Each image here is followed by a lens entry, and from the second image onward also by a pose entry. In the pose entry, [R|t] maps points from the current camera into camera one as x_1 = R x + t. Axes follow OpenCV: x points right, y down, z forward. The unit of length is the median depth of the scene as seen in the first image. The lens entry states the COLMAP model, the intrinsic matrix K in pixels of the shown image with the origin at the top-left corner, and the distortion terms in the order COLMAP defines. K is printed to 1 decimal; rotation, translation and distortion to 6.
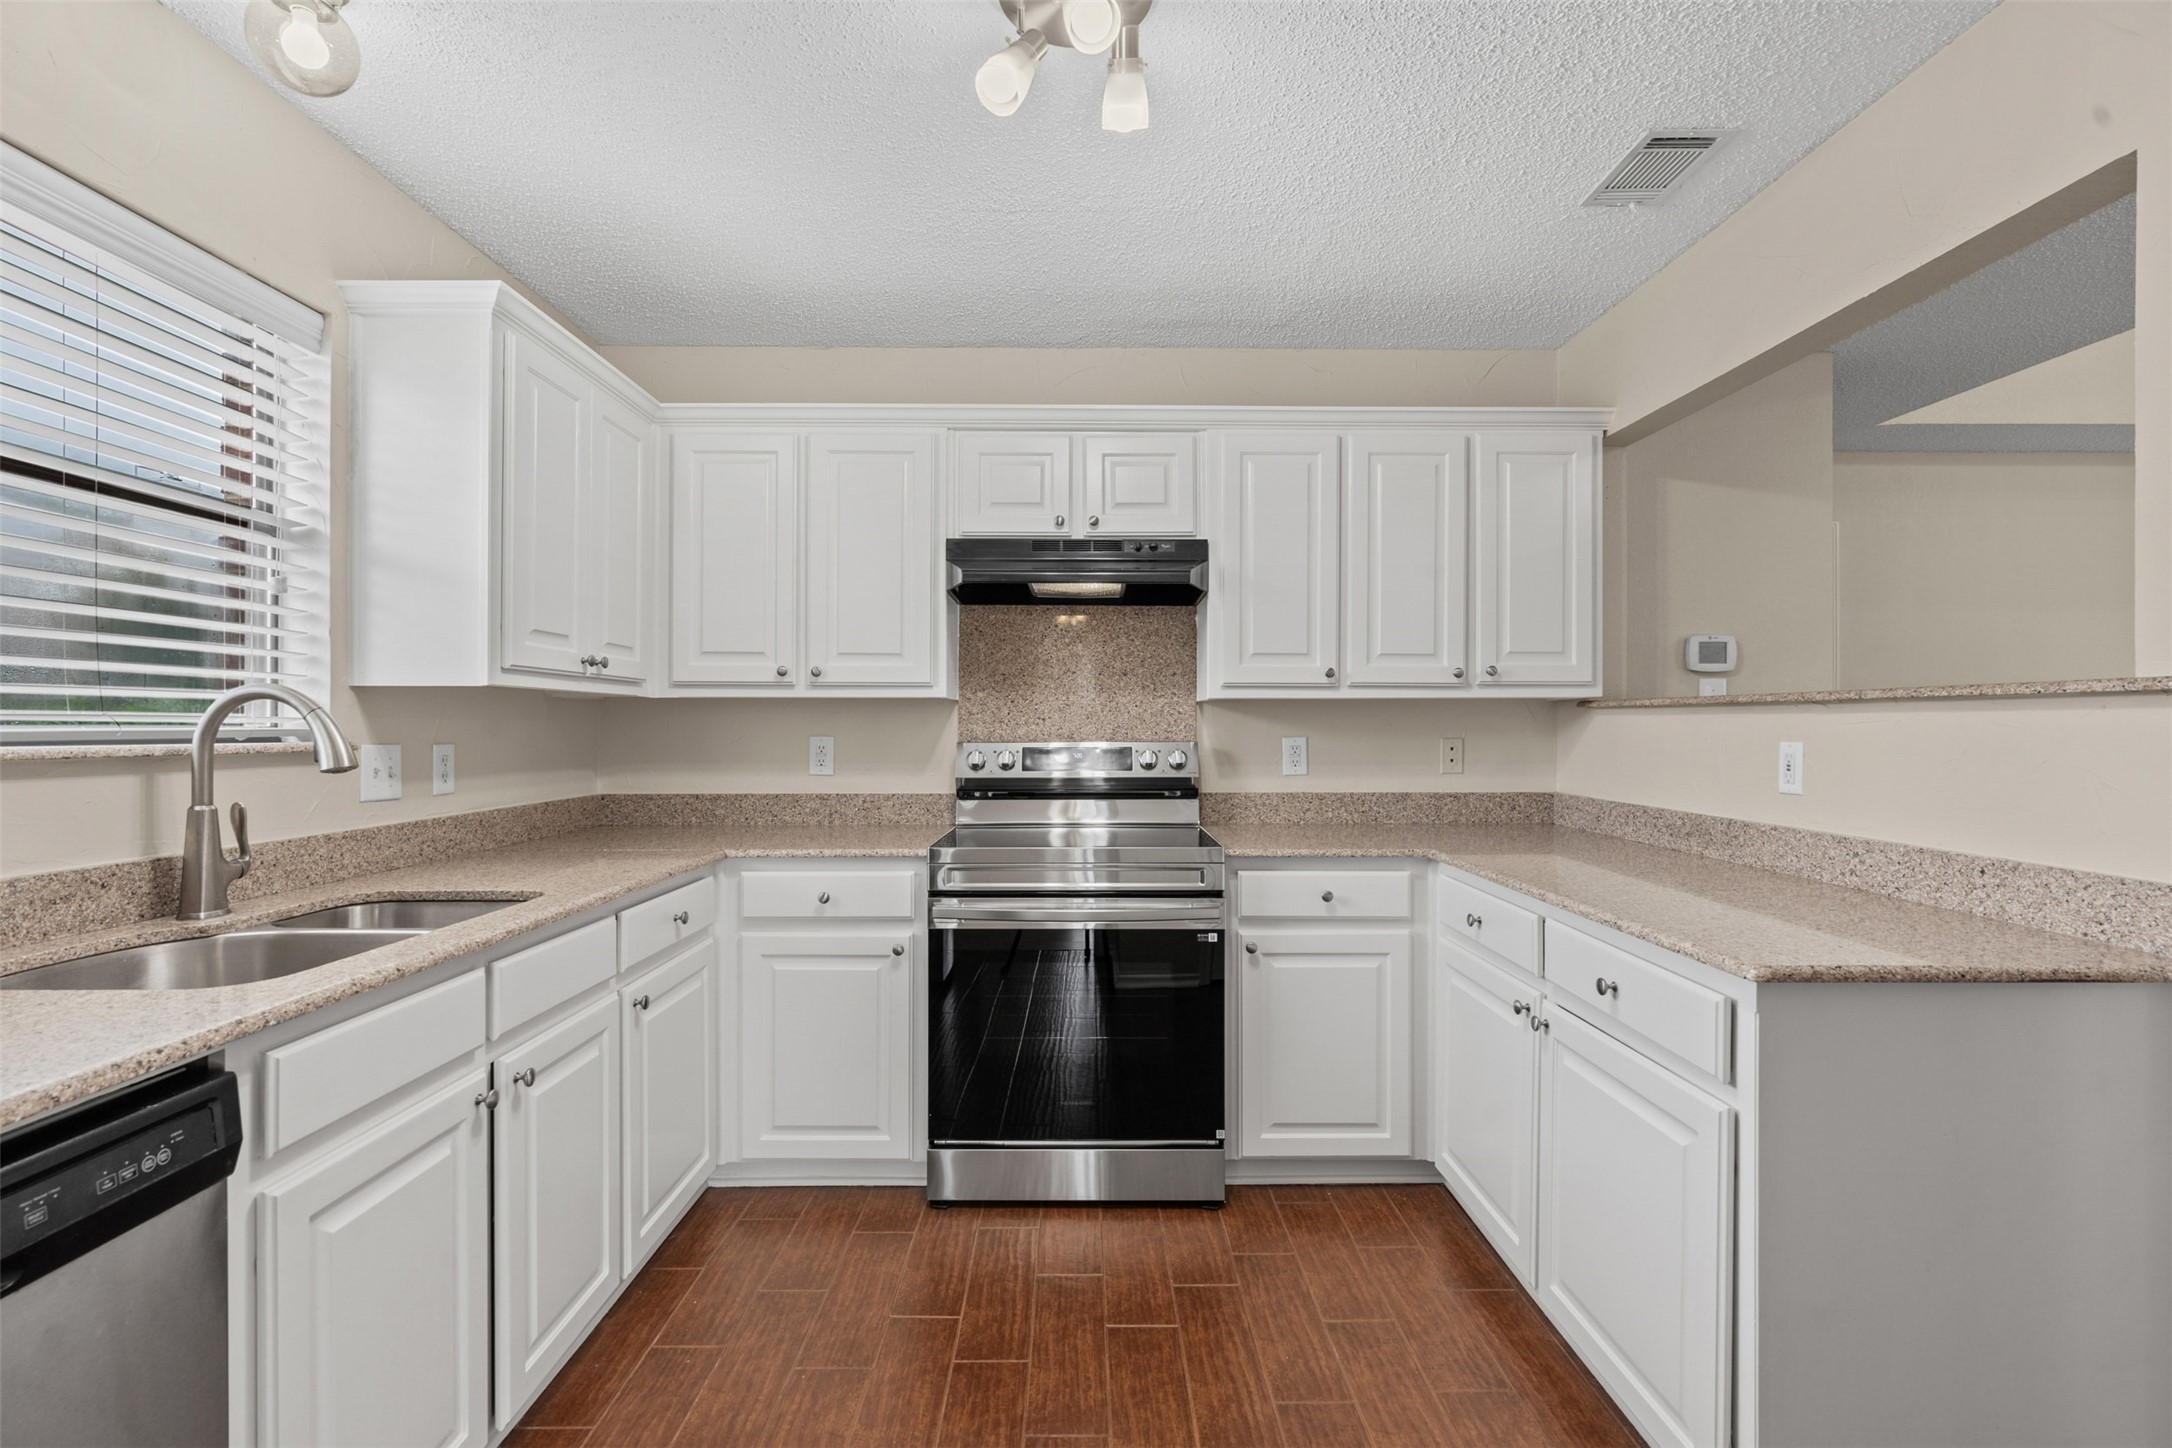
lens RADIAL K [[992.0, 0, 1080.8], [0, 992.0, 730.9], [0, 0, 1]] dist [-0.001664, 0.000907]
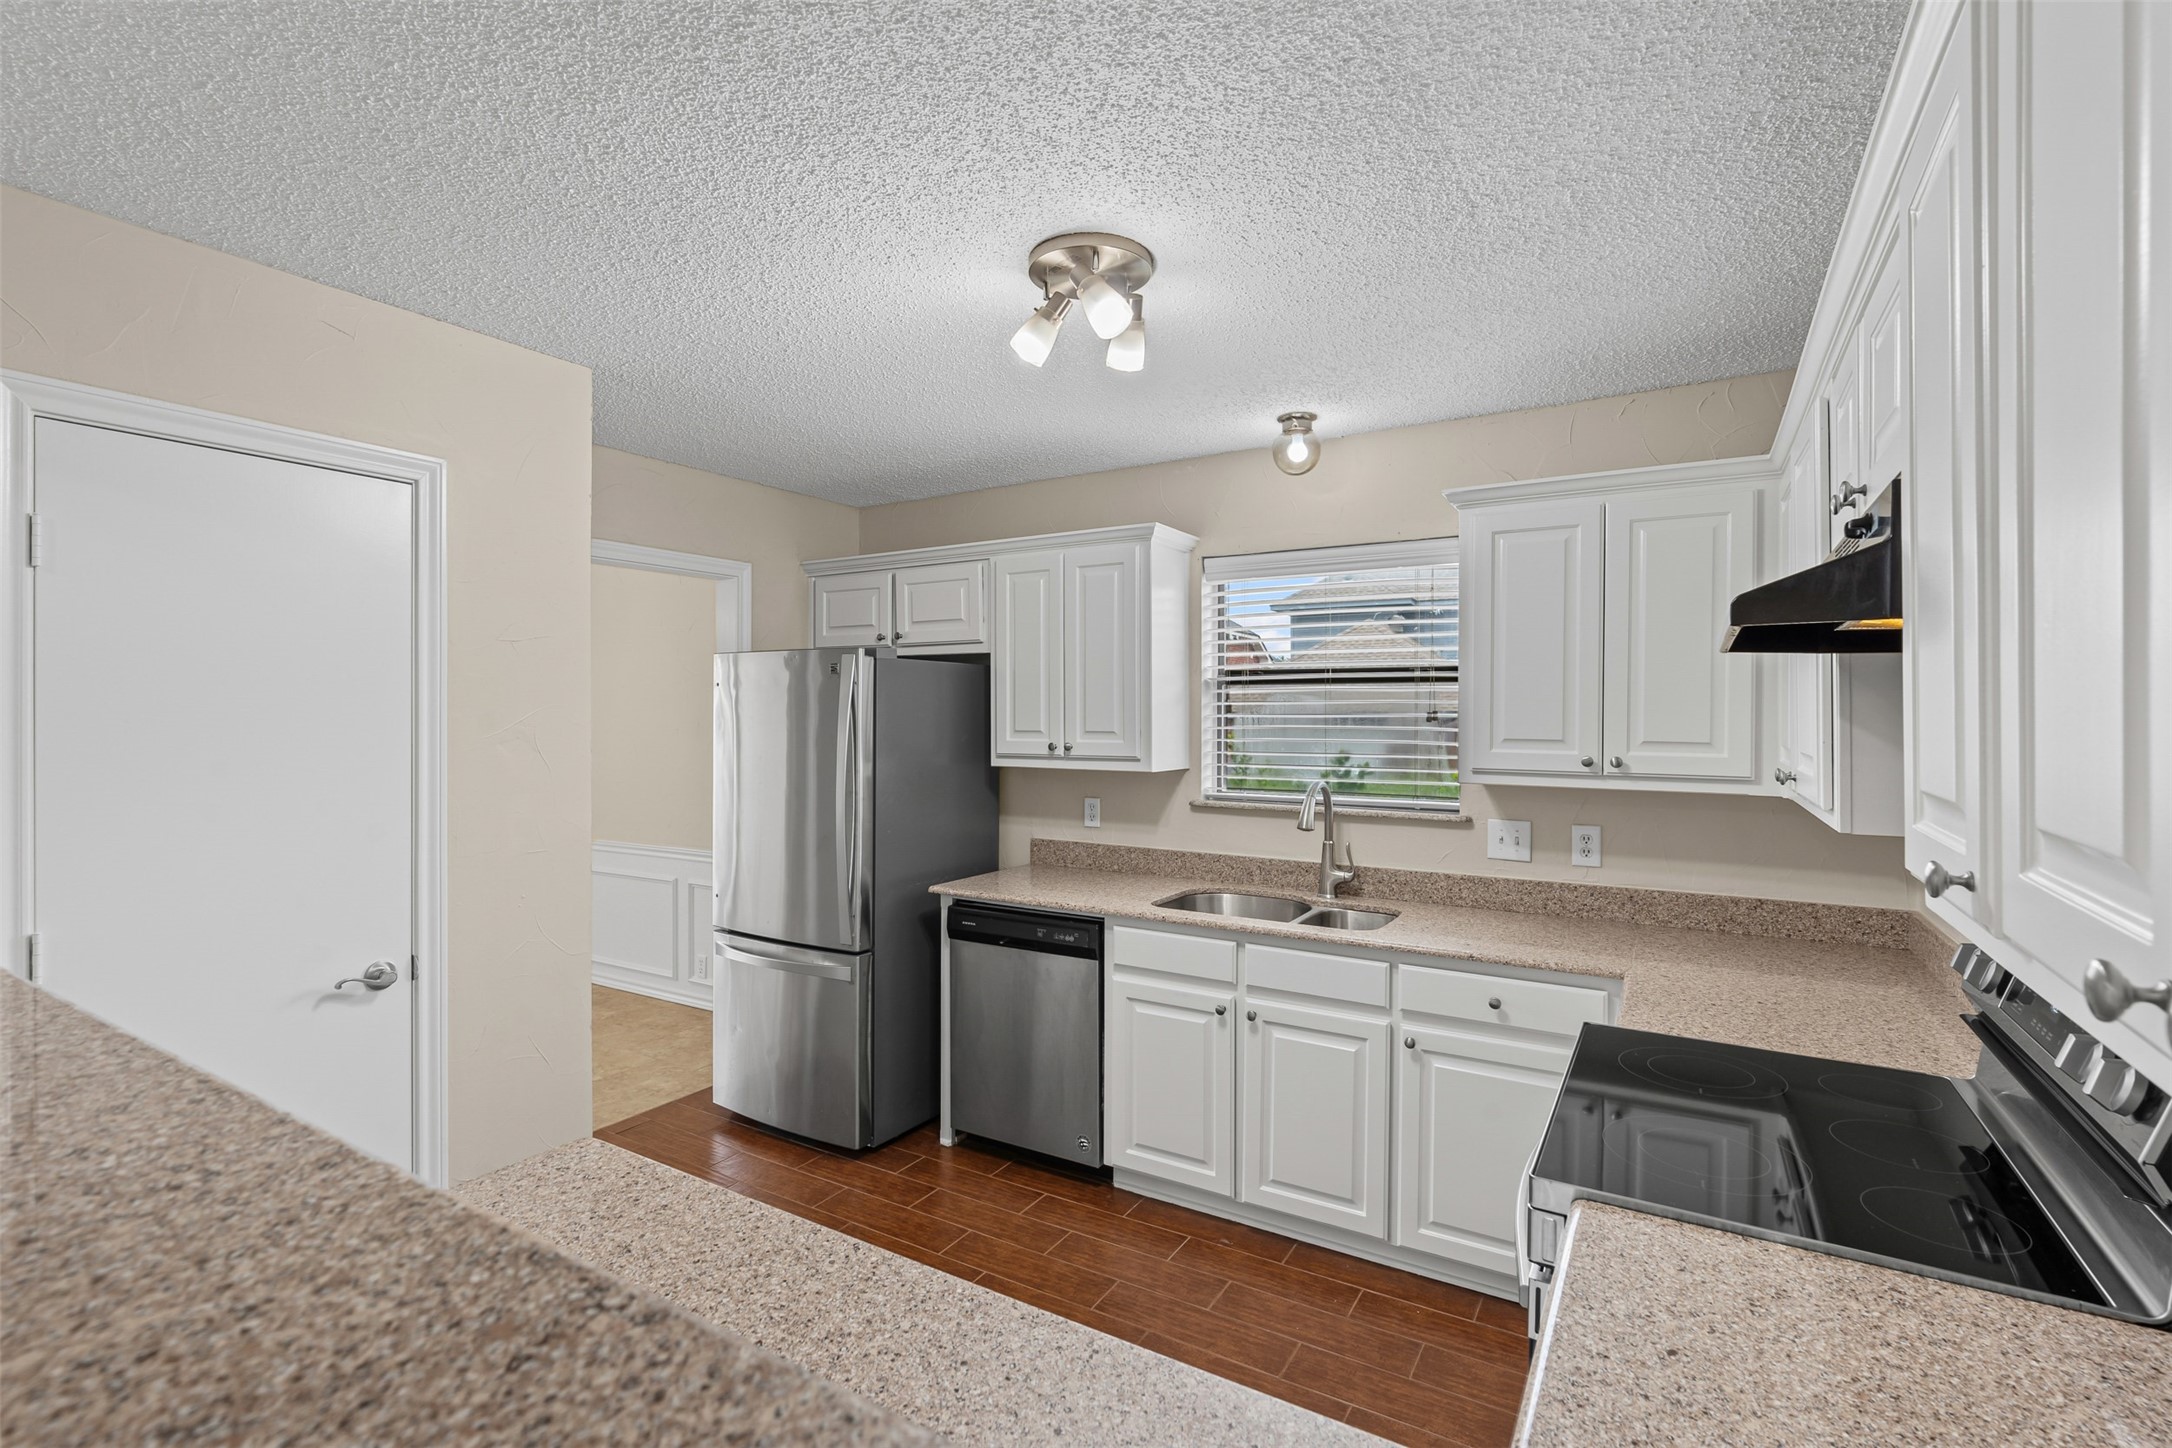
lens RADIAL K [[985.0, 0, 1086.0], [0, 985.0, 724.0], [0, 0, 1]] dist [-0.000812, 0.000169]
pose [[-0.522557, 0.005992, -0.852583, 0.659809], [-0.008051, 0.999896, 0.011961, -0.112056], [0.852566, 0.013114, -0.522454, 1.019953]]
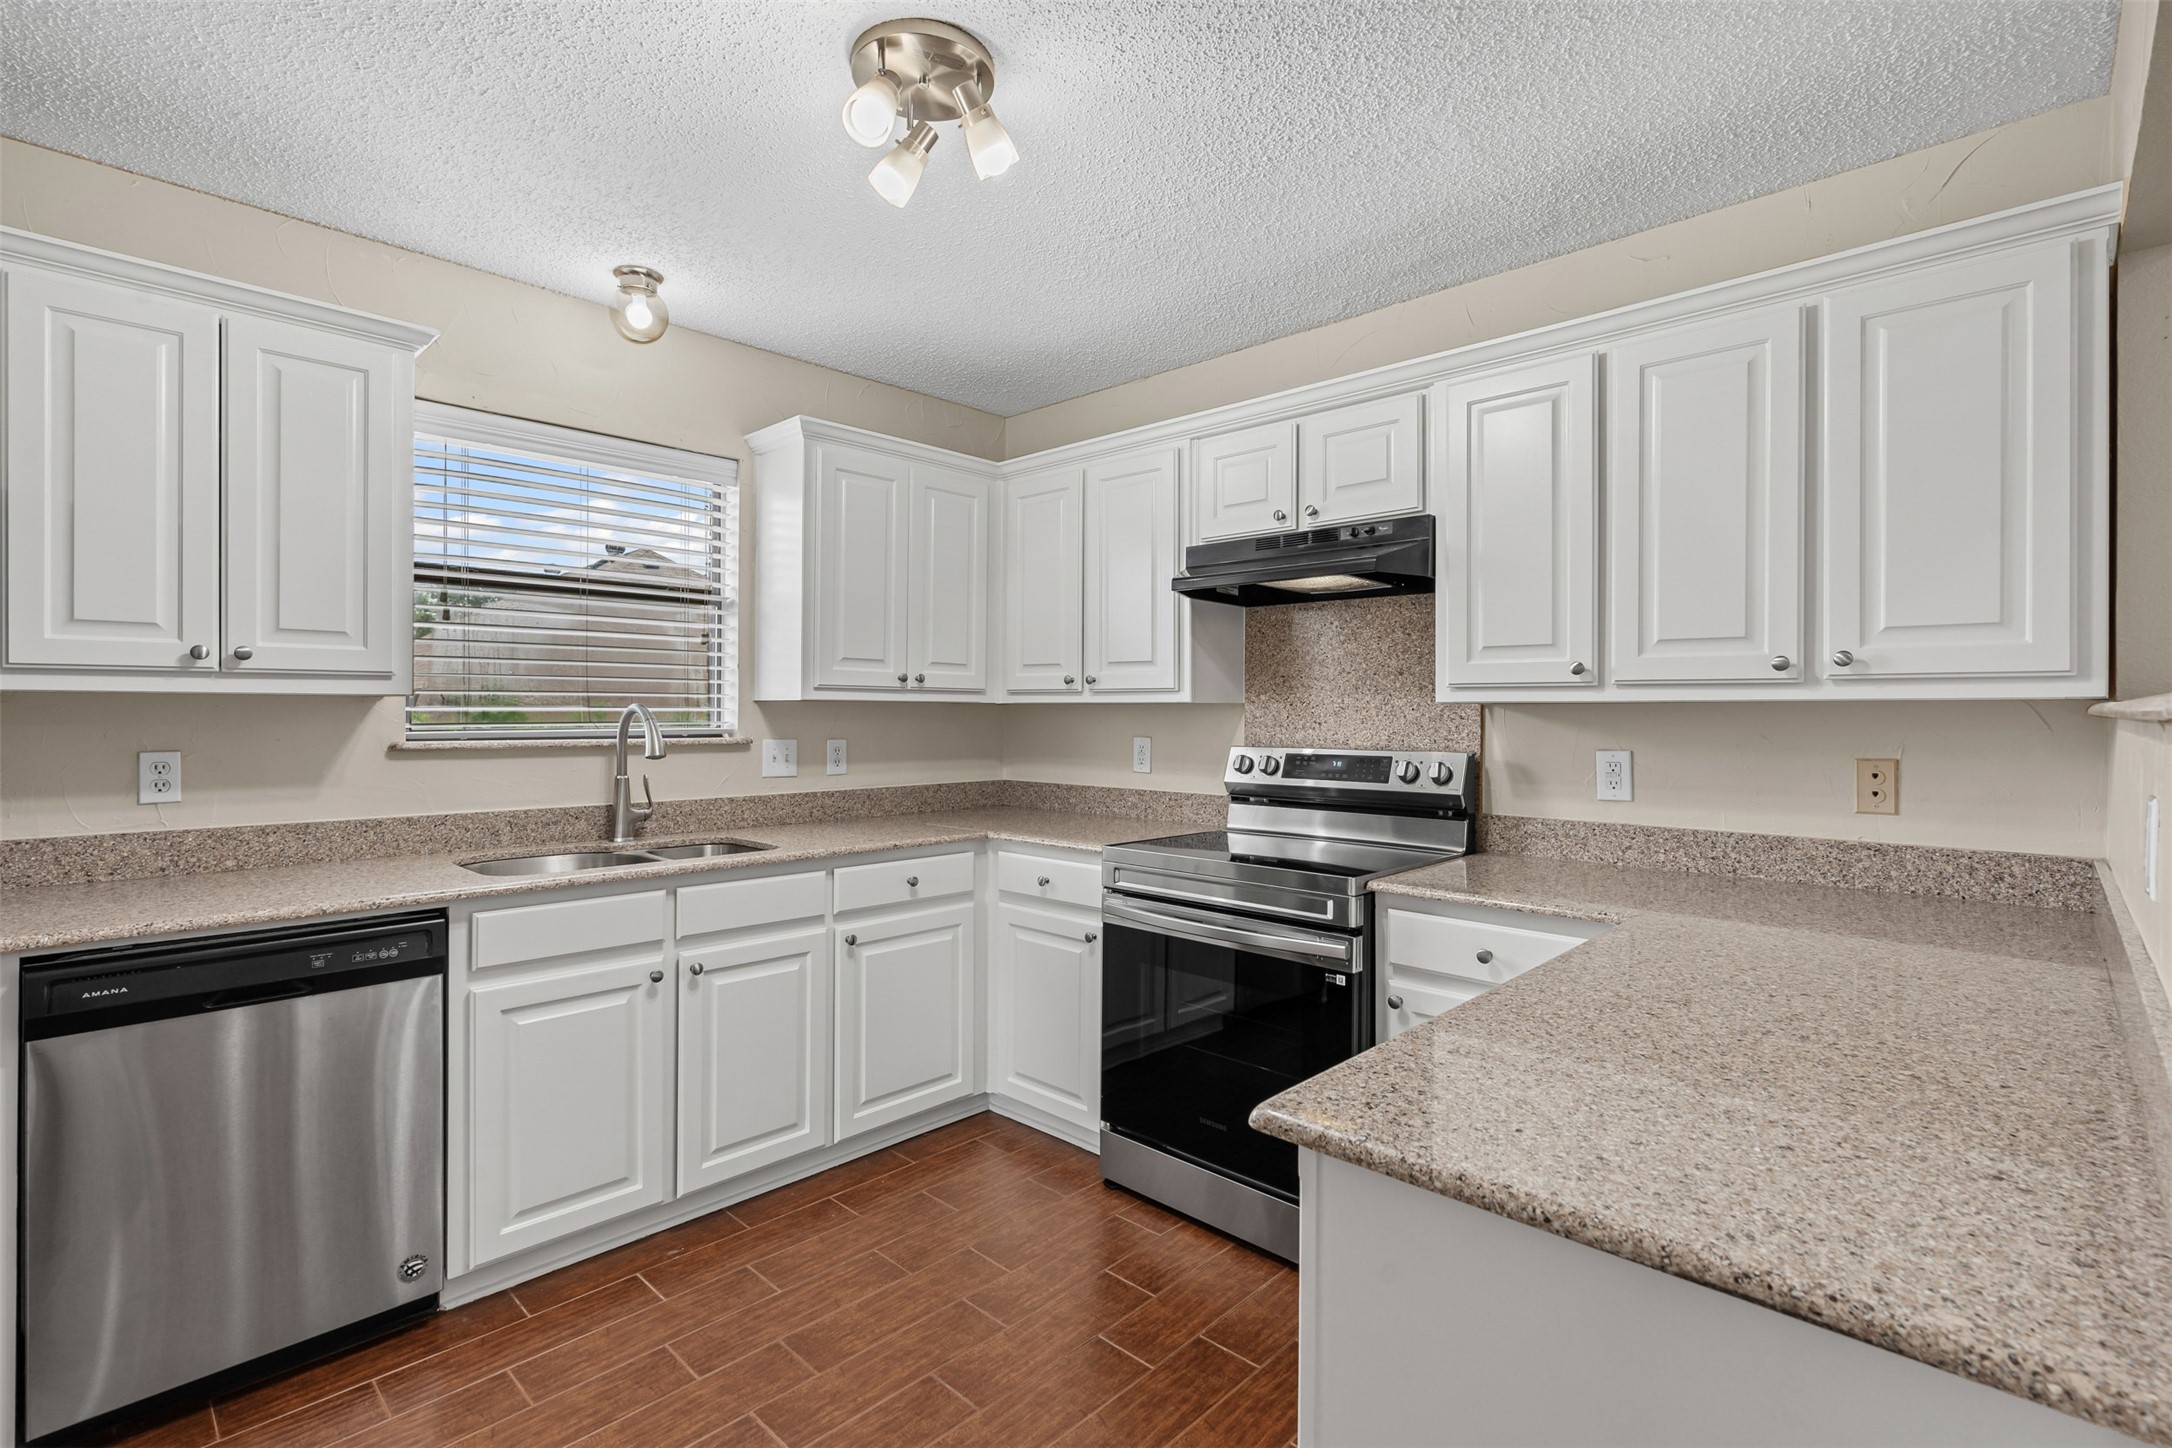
lens RADIAL K [[1001.9, 0, 1076.4], [0, 1001.9, 715.5], [0, 0, 1]] dist [-0.001278, -0.000056]
pose [[0.715860, 0.005202, -0.698224, 0.553062], [-0.007475, 0.999972, -0.000214, -0.020971], [0.698204, 0.005373, 0.715879, 0.198151]]
